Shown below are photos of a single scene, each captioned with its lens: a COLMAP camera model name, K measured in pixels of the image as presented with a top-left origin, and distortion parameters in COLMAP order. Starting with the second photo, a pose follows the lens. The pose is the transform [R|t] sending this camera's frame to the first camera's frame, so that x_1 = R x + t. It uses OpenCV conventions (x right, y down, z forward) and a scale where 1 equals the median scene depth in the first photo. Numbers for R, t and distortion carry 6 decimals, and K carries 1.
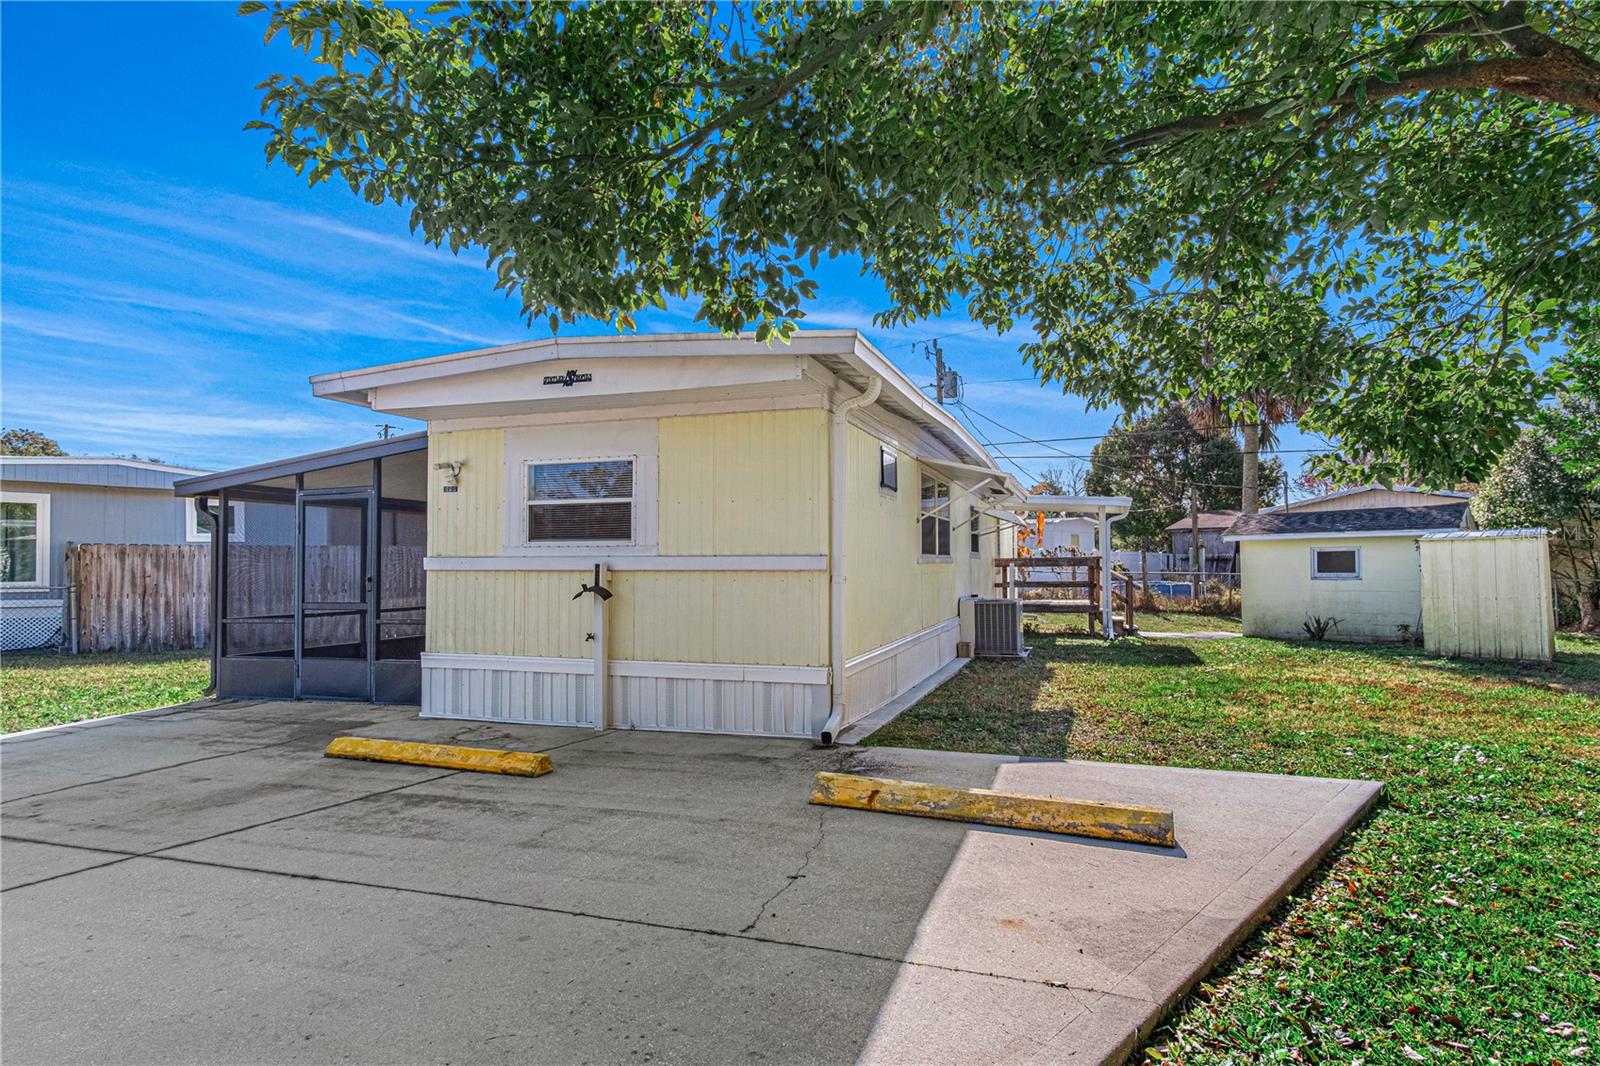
lens RADIAL K [[866.7, 0, 804.1], [0, 866.7, 558.8], [0, 0, 1]] dist [0.000144, 0.000000]
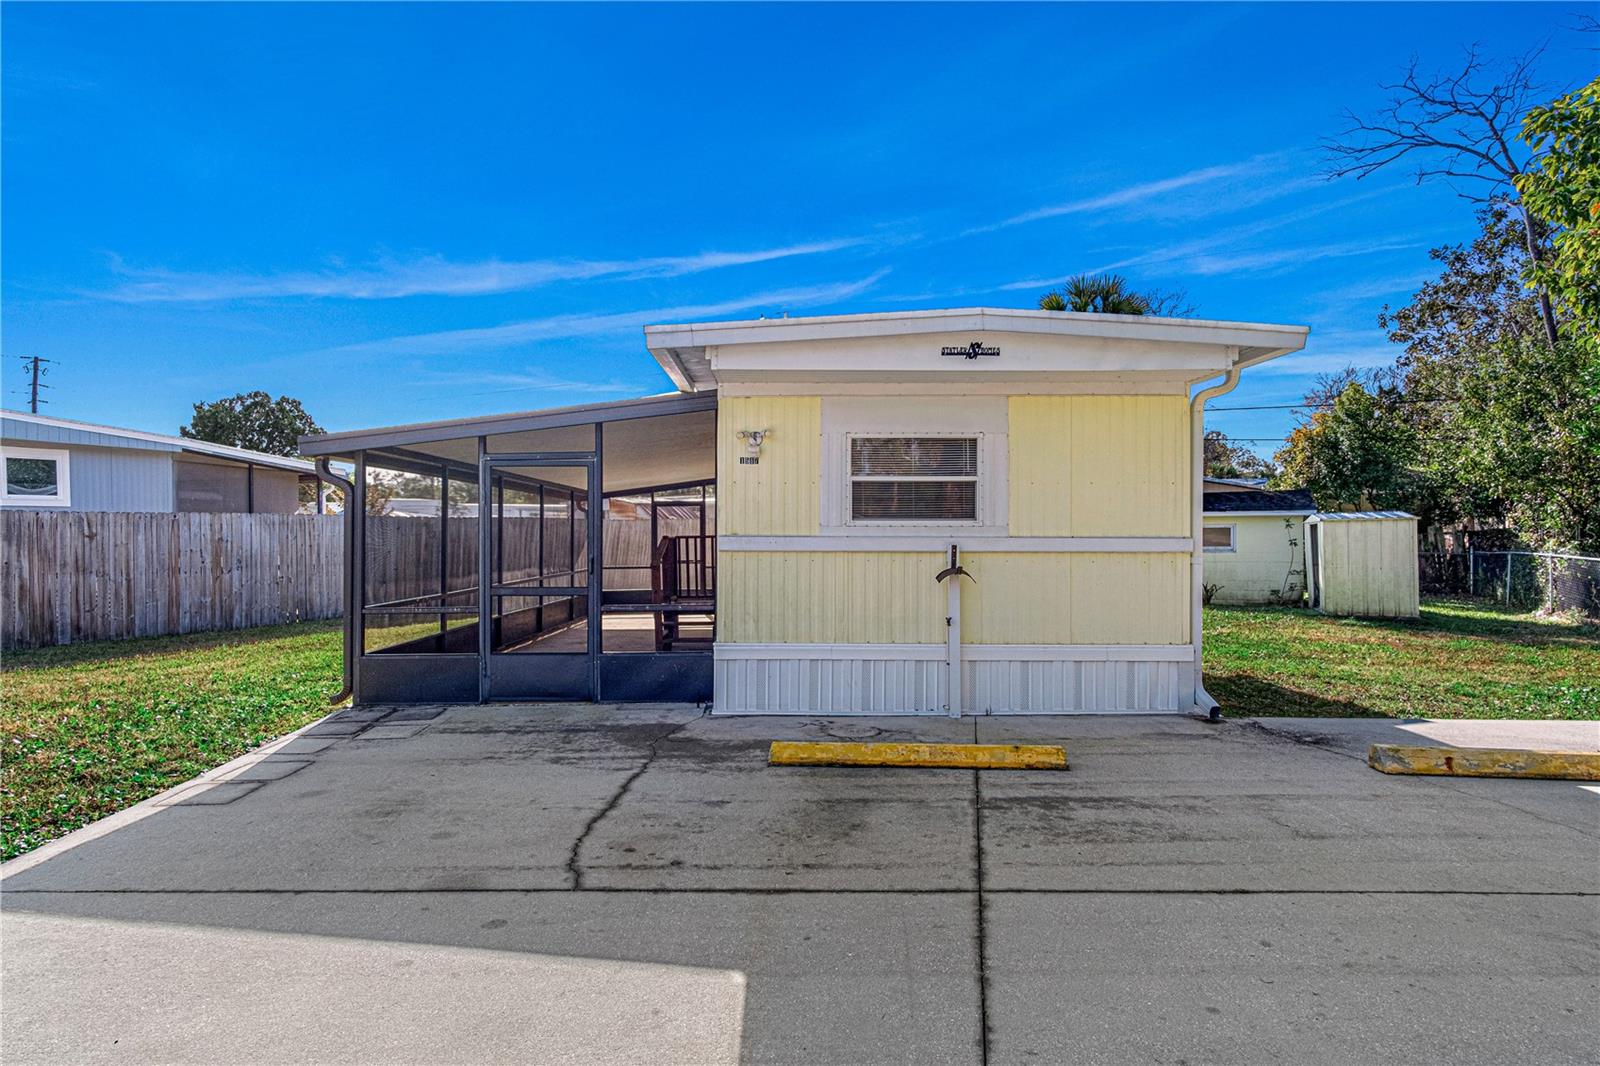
lens RADIAL K [[867.2, 0, 800.0], [0, 867.2, 542.7], [0, 0, 1]] dist [0.006111, 0.000834]
pose [[0.953854, 0.000877, 0.300271, -0.670507], [-0.006073, 0.999848, 0.016372, -0.010855], [-0.300211, -0.017440, 0.953713, 0.131380]]
